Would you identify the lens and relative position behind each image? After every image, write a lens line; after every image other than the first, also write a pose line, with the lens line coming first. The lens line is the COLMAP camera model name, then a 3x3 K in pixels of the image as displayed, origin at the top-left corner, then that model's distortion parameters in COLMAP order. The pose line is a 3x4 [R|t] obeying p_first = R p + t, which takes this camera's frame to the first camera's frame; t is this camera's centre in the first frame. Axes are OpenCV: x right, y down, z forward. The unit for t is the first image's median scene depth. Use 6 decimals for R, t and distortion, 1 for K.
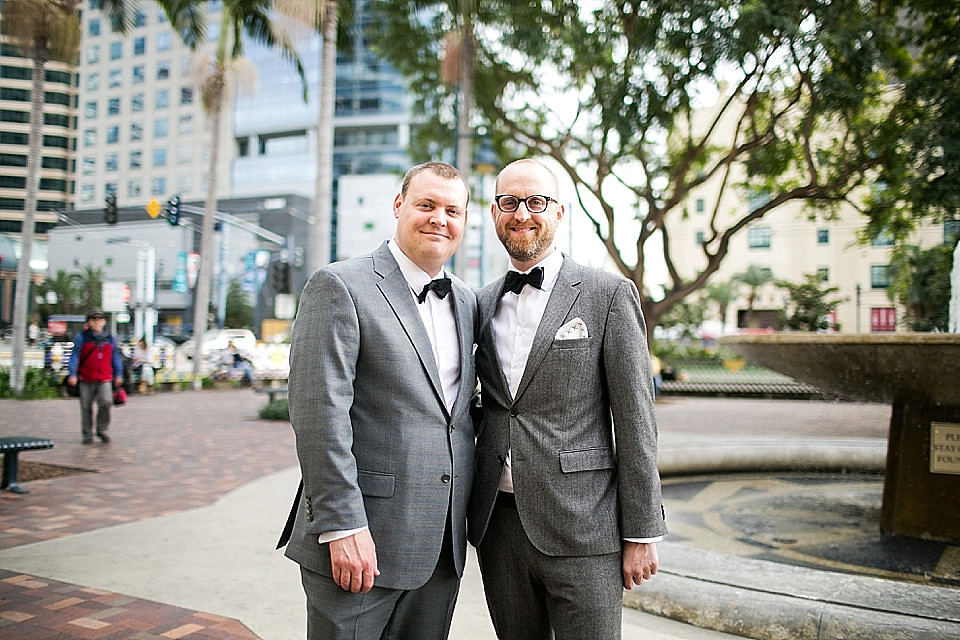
lens RADIAL K [[960.8, 0, 482.2], [0, 960.8, 308.0], [0, 0, 1]] dist [-0.058327, 0.028334]
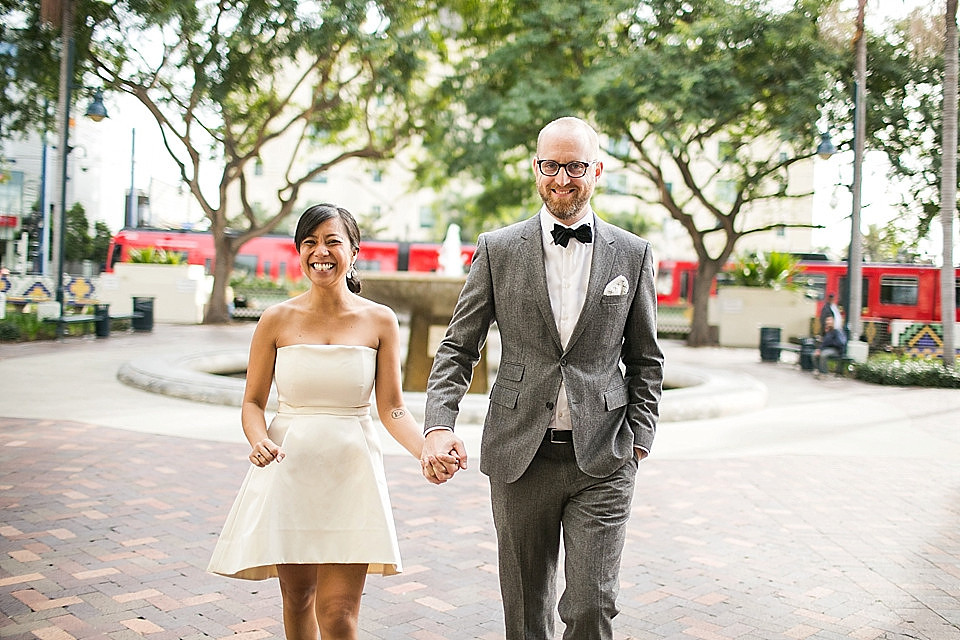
lens RADIAL K [[960.8, 0, 482.2], [0, 960.8, 308.0], [0, 0, 1]] dist [-0.058327, 0.028334]
pose [[0.898097, 0.010369, 0.439676, -0.051772], [-0.041784, 0.997211, 0.061834, -0.005938], [-0.437809, -0.073904, 0.896025, -0.151281]]
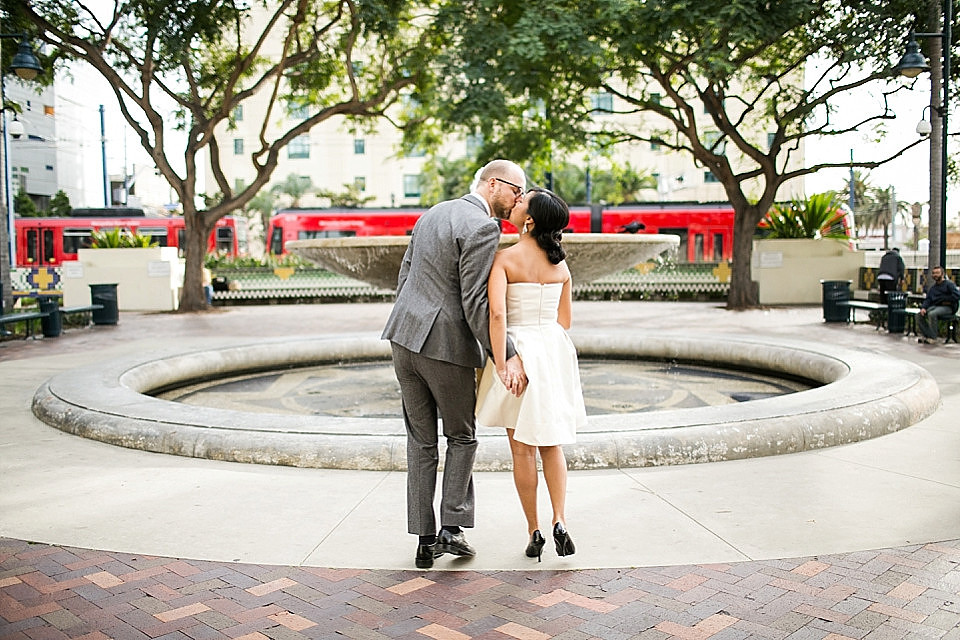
lens RADIAL K [[960.8, 0, 482.2], [0, 960.8, 308.0], [0, 0, 1]] dist [-0.058327, 0.028334]
pose [[0.892323, -0.053122, 0.448261, -0.016066], [0.010738, 0.995268, 0.096571, -0.000348], [-0.451270, -0.081359, 0.888671, -0.031715]]
